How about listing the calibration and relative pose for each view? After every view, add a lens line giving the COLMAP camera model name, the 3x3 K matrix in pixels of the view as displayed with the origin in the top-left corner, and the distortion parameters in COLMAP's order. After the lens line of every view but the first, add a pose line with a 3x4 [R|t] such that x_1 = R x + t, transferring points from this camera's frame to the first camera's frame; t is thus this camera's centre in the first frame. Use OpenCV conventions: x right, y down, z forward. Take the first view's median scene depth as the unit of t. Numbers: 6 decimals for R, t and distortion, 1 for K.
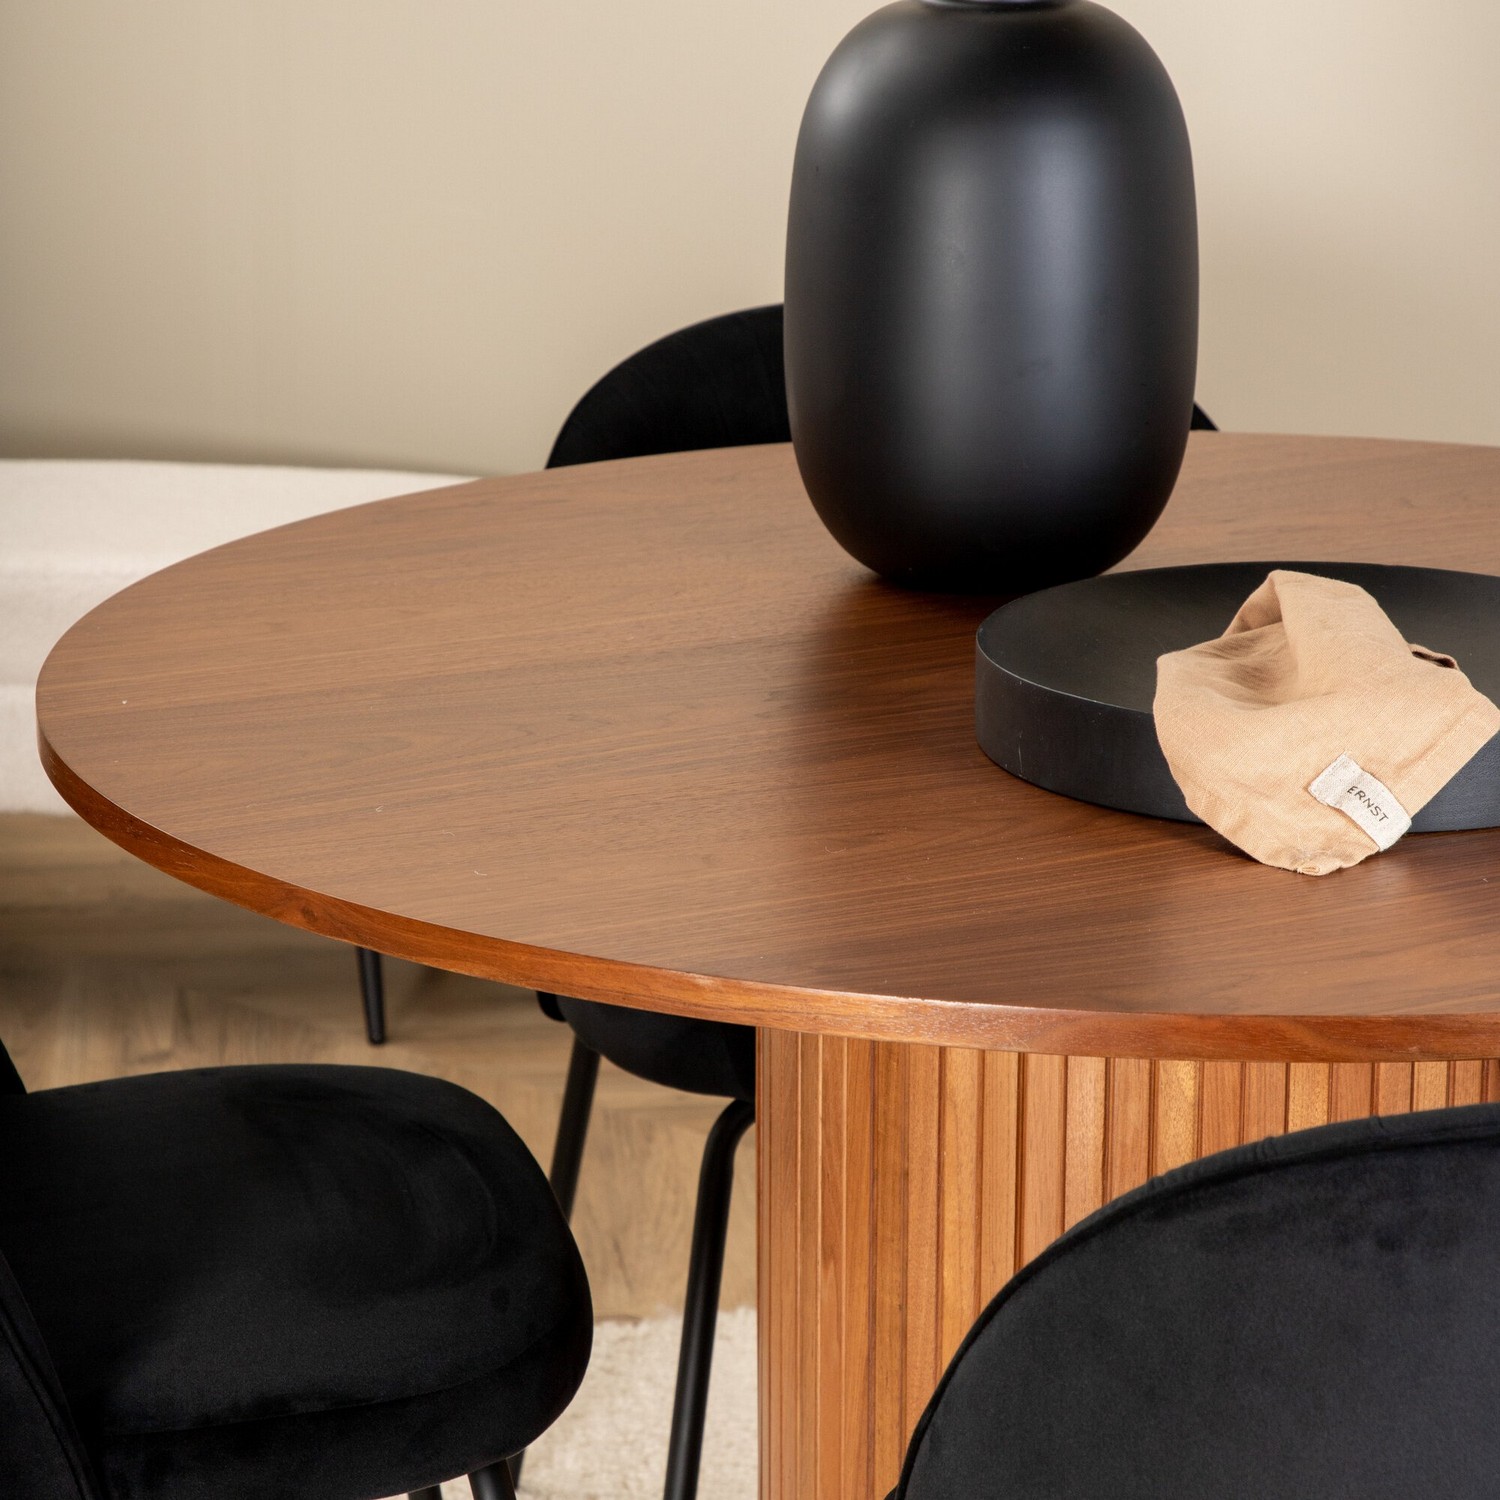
lens RADIAL K [[4949.2, 0, 750.0], [0, 4949.2, 750.0], [0, 0, 1]] dist [0.108128, 0.315320]
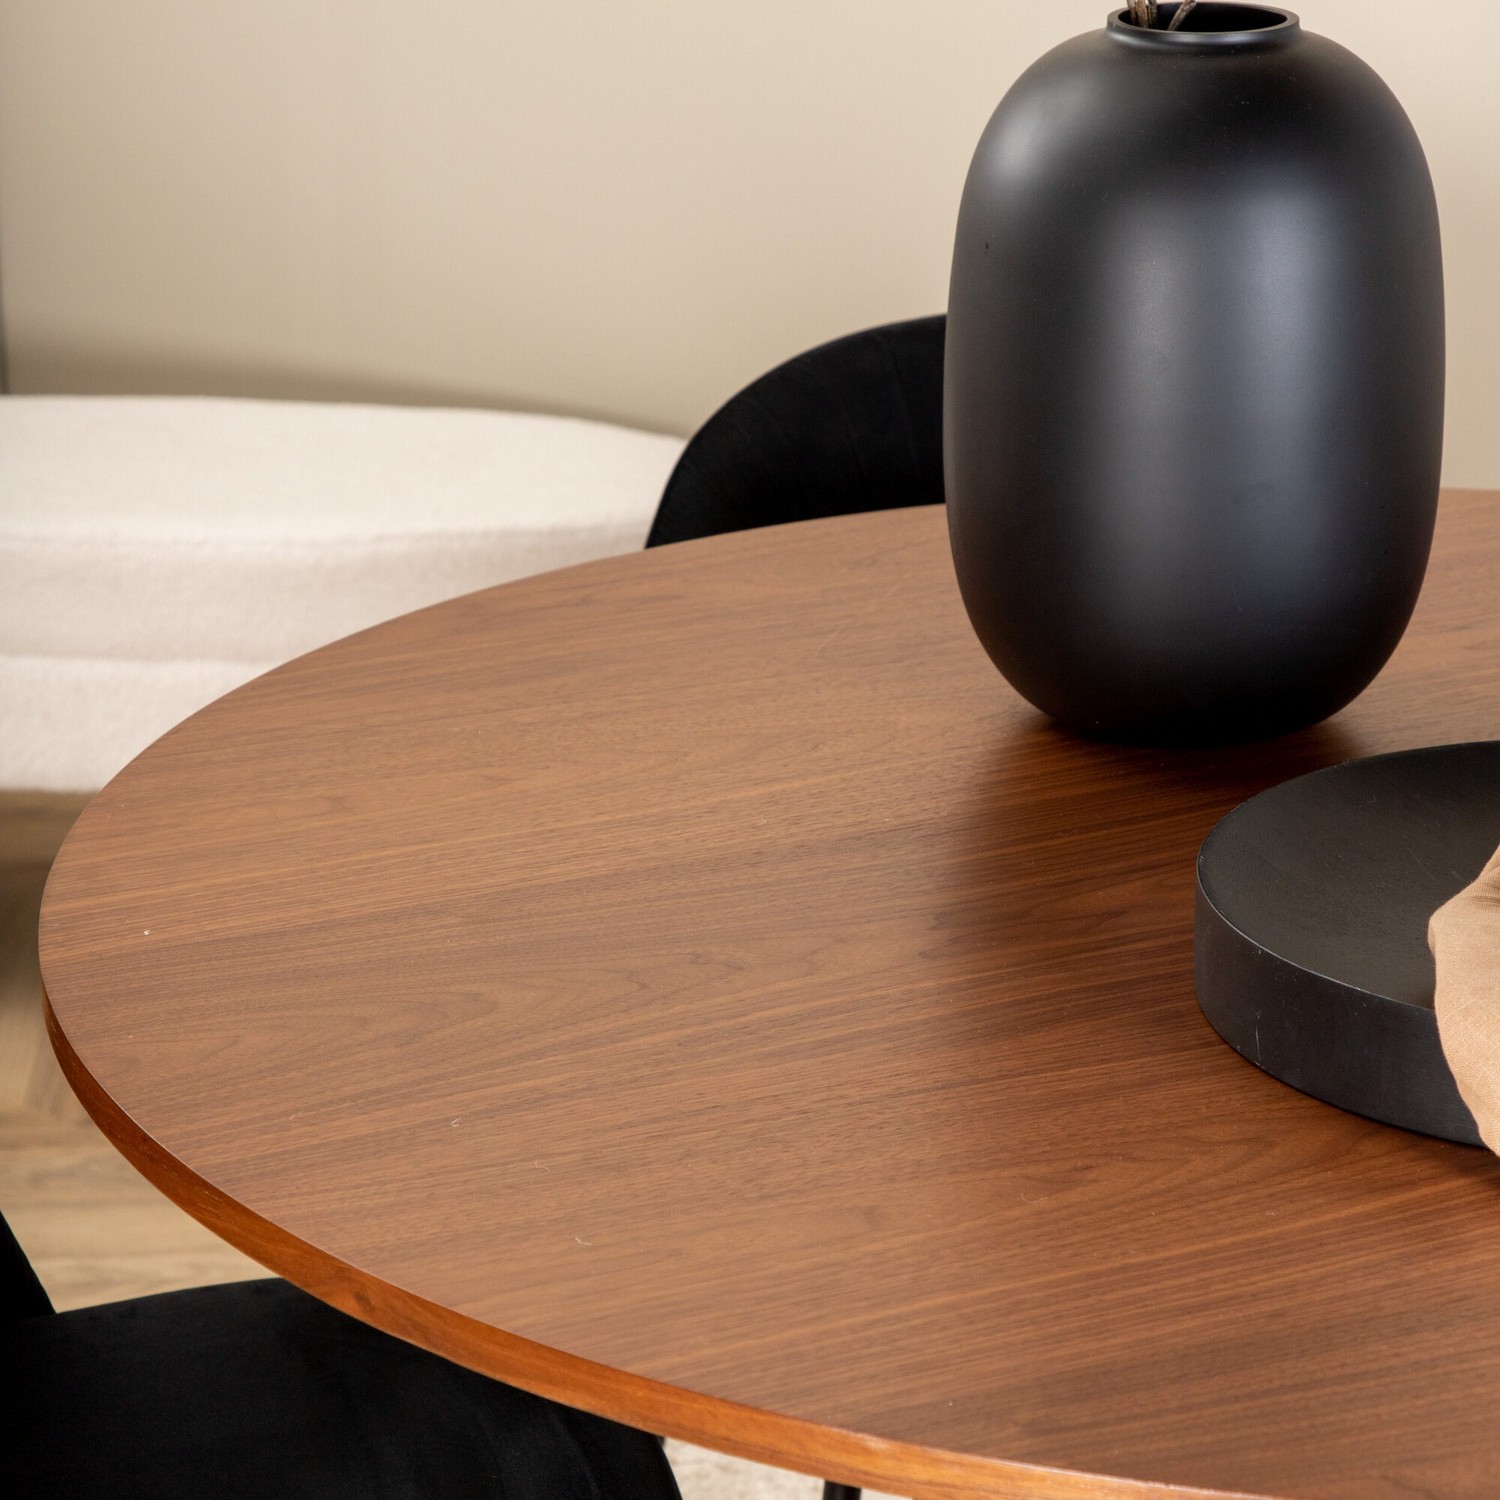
lens RADIAL K [[4292.3, 0, 750.0], [0, 4292.3, 750.0], [0, 0, 1]] dist [0.169629, -2.534550]
pose [[0.999890, -0.000529, -0.014789, -0.016993], [0.001782, 0.996394, 0.084827, -0.104332], [0.014691, -0.084844, 0.996286, 0.311546]]
